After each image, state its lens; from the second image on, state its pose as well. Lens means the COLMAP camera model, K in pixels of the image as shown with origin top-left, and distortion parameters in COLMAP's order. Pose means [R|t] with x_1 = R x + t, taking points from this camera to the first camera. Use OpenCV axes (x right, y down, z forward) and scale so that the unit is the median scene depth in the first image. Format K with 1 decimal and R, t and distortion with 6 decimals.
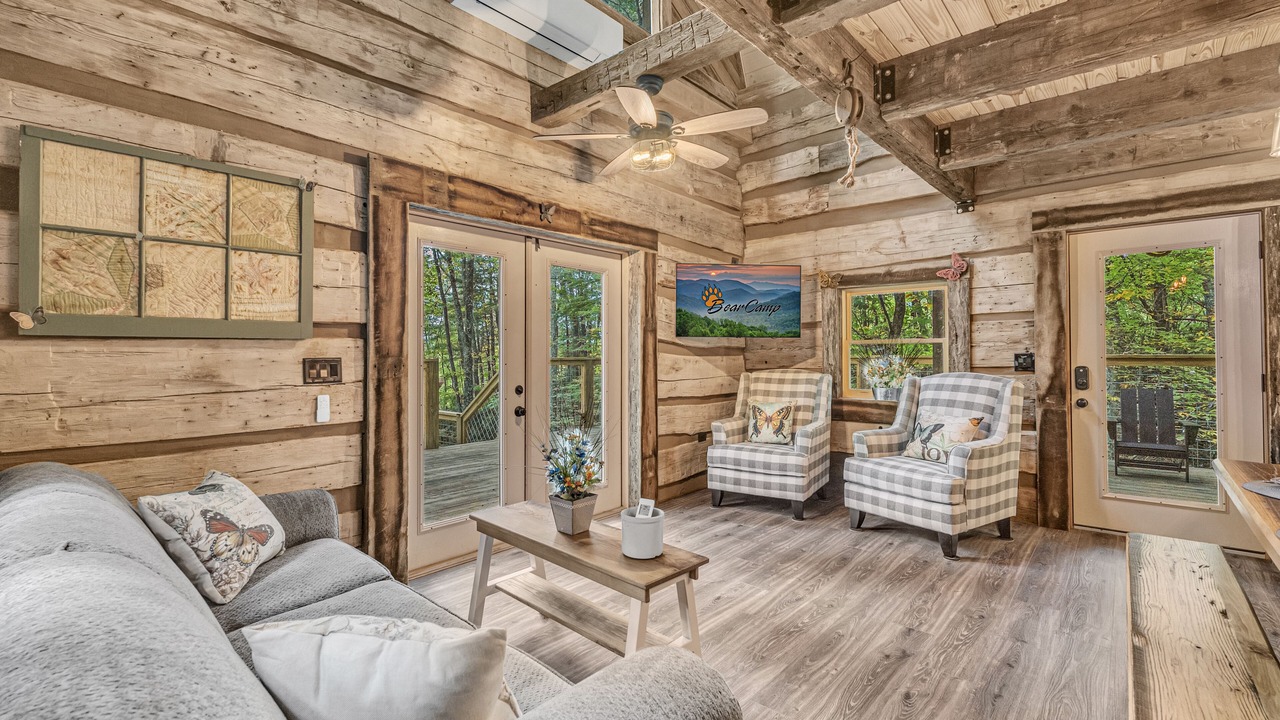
lens RADIAL K [[574.7, 0, 643.7], [0, 574.7, 340.7], [0, 0, 1]] dist [-0.001114, -0.000991]
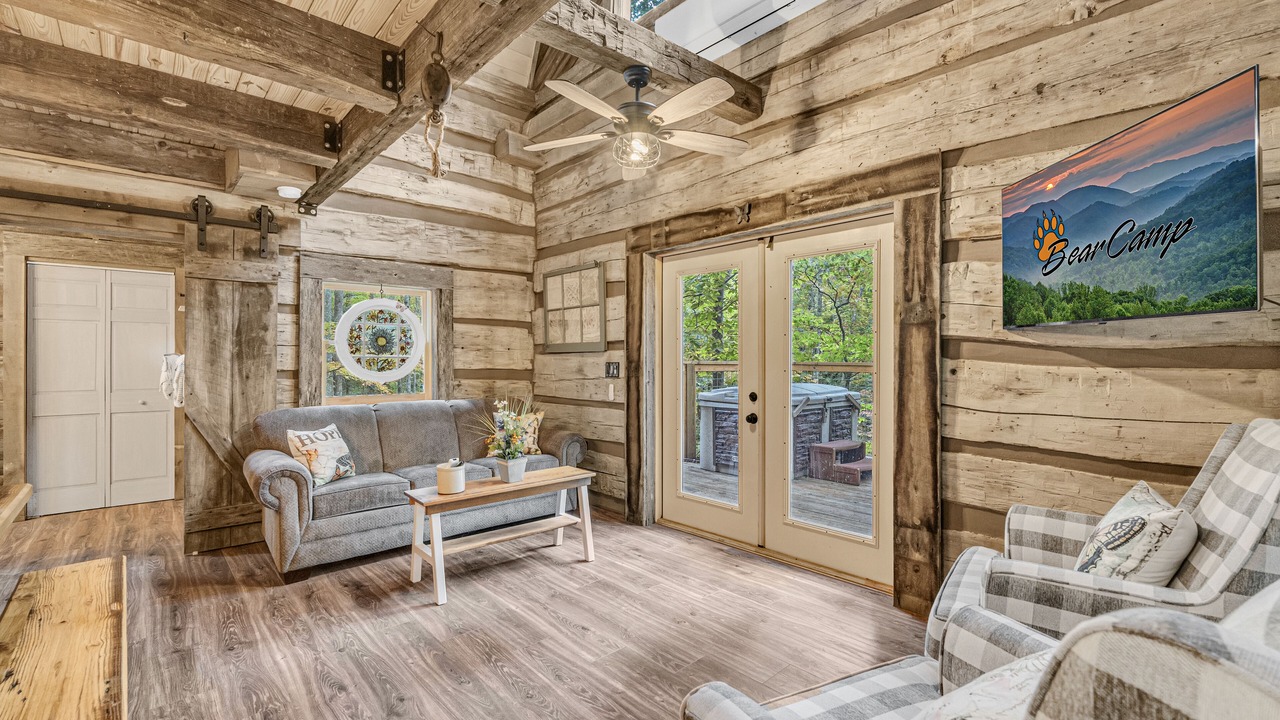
lens RADIAL K [[574.7, 0, 639.3], [0, 574.7, 356.6], [0, 0, 1]] dist [-0.001114, -0.000991]
pose [[-0.142918, 0.001533, -0.989733, 0.773157], [0.024556, 0.999696, -0.001998, 0.013172], [0.989430, -0.024589, -0.142912, 0.925485]]
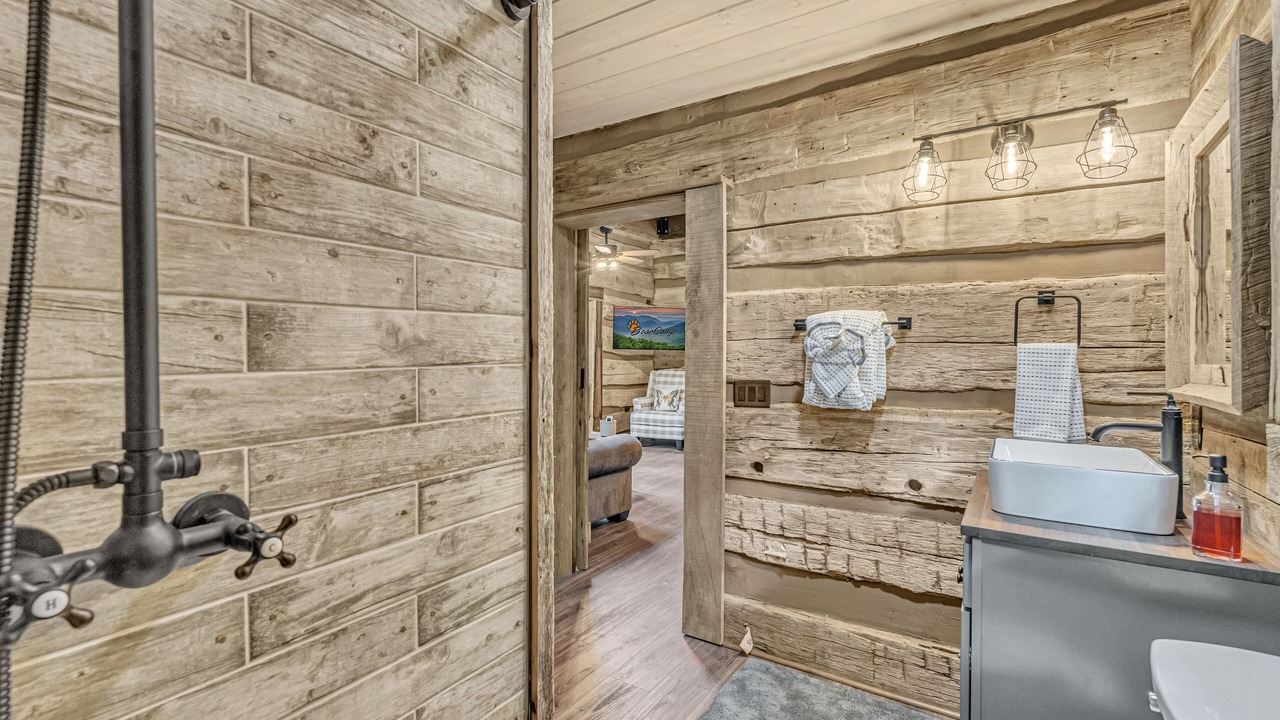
lens RADIAL K [[574.7, 0, 638.6], [0, 574.7, 355.9], [0, 0, 1]] dist [-0.001114, -0.000991]
pose [[0.991123, 0.010286, 0.132552, -0.115571], [-0.013114, 0.999704, 0.020475, -0.028234], [-0.132302, -0.022031, 0.990965, -0.862196]]
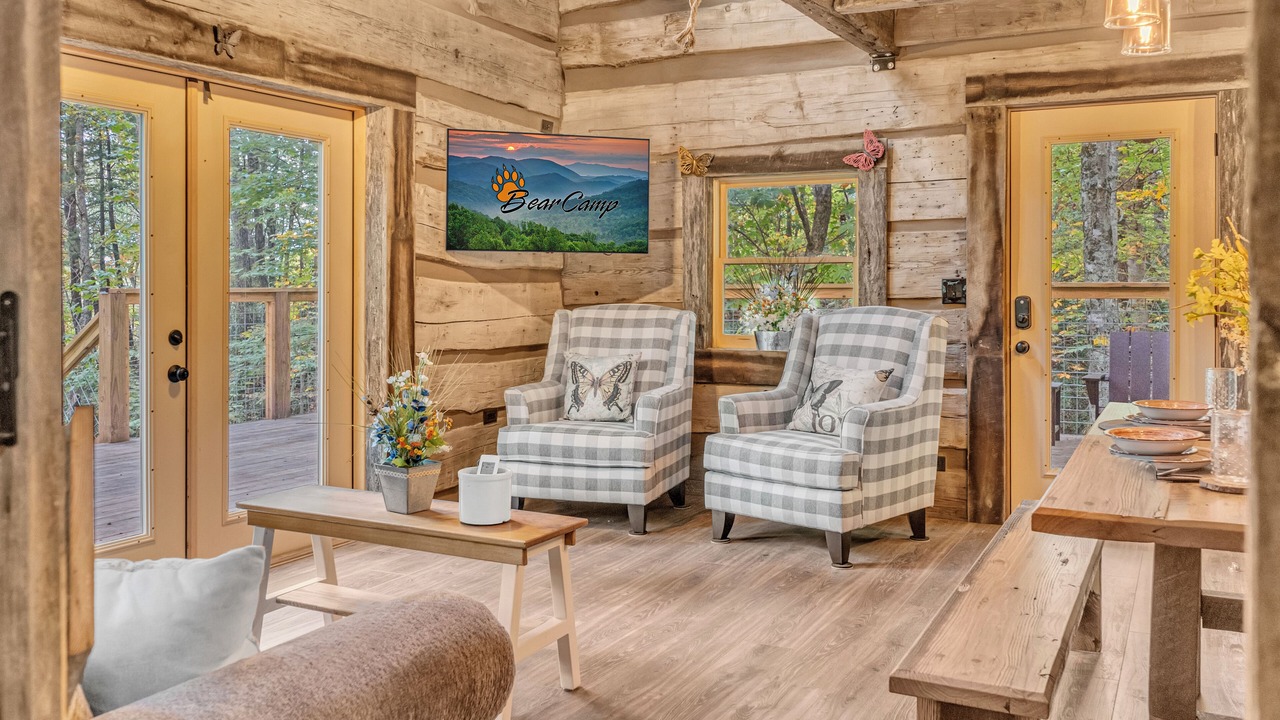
lens RADIAL K [[1105.4, 0, 684.9], [0, 1105.4, 276.8], [0, 0, 1]] dist [-0.002055, 0.009952]
pose [[0.964562, 0.002243, 0.263849, -0.010675], [-0.006480, 0.999864, 0.015189, 0.001948], [-0.263778, -0.016360, 0.964445, -0.231714]]
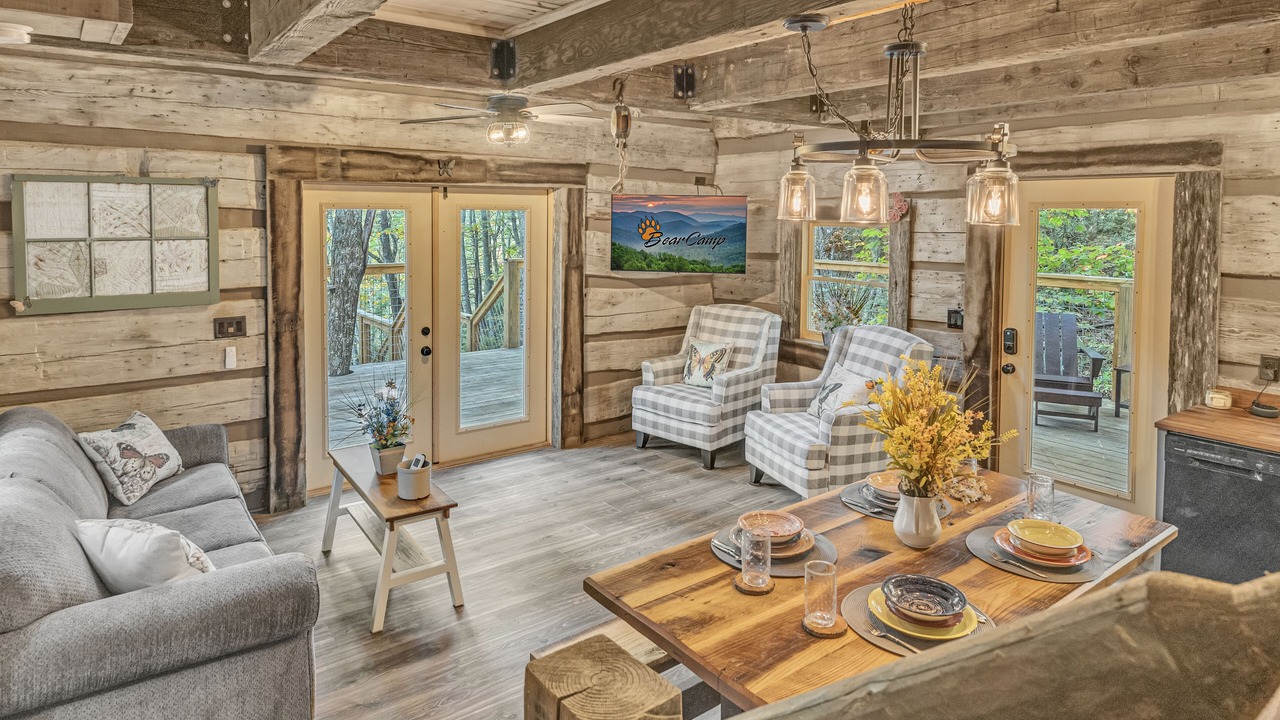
lens RADIAL K [[775.0, 0, 641.7], [0, 775.0, 237.3], [0, 0, 1]] dist [0.002102, -0.000444]
pose [[0.979166, 0.019610, -0.202112, 0.457144], [-0.007464, 0.998129, 0.060682, -0.176303], [0.202924, -0.057909, 0.977481, -0.317446]]
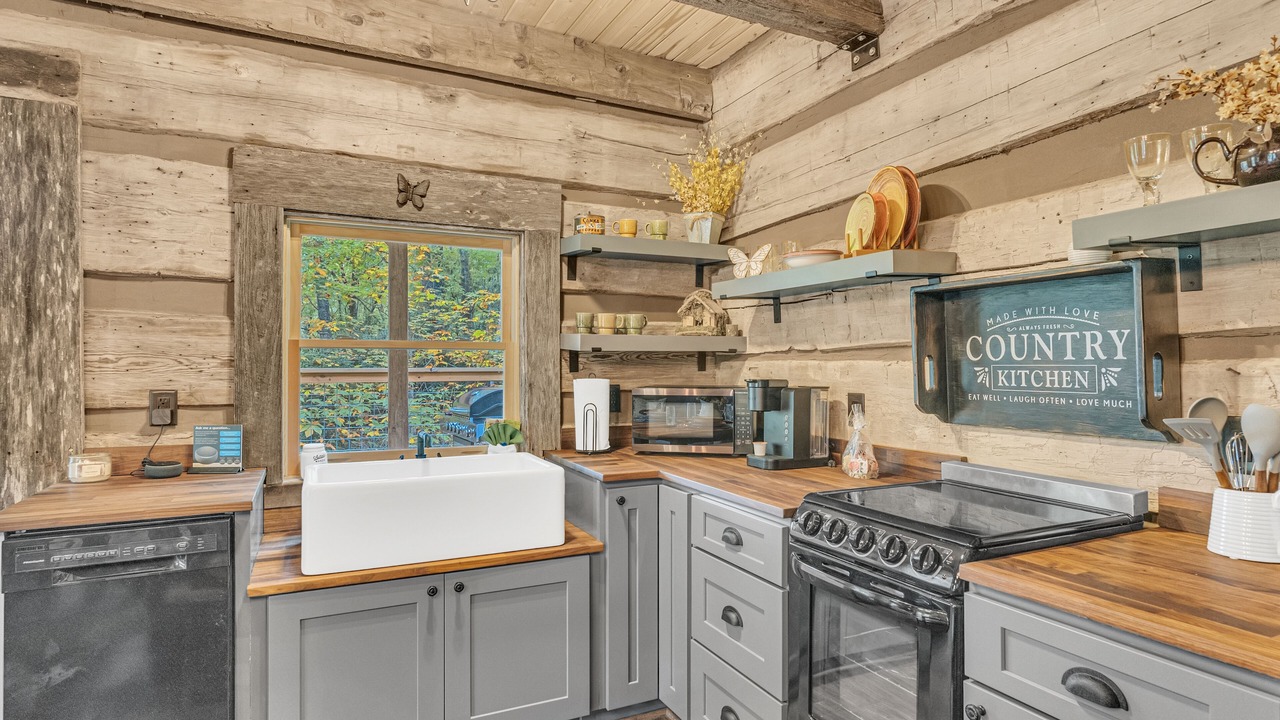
lens RADIAL K [[680.5, 0, 639.9], [0, 680.5, 364.2], [0, 0, 1]] dist [0.000862, 0.000078]
pose [[0.381875, 0.002066, 0.924212, 0.654462], [-0.023191, 0.999704, 0.007348, -0.006817], [-0.923923, -0.024240, 0.381810, 0.194248]]
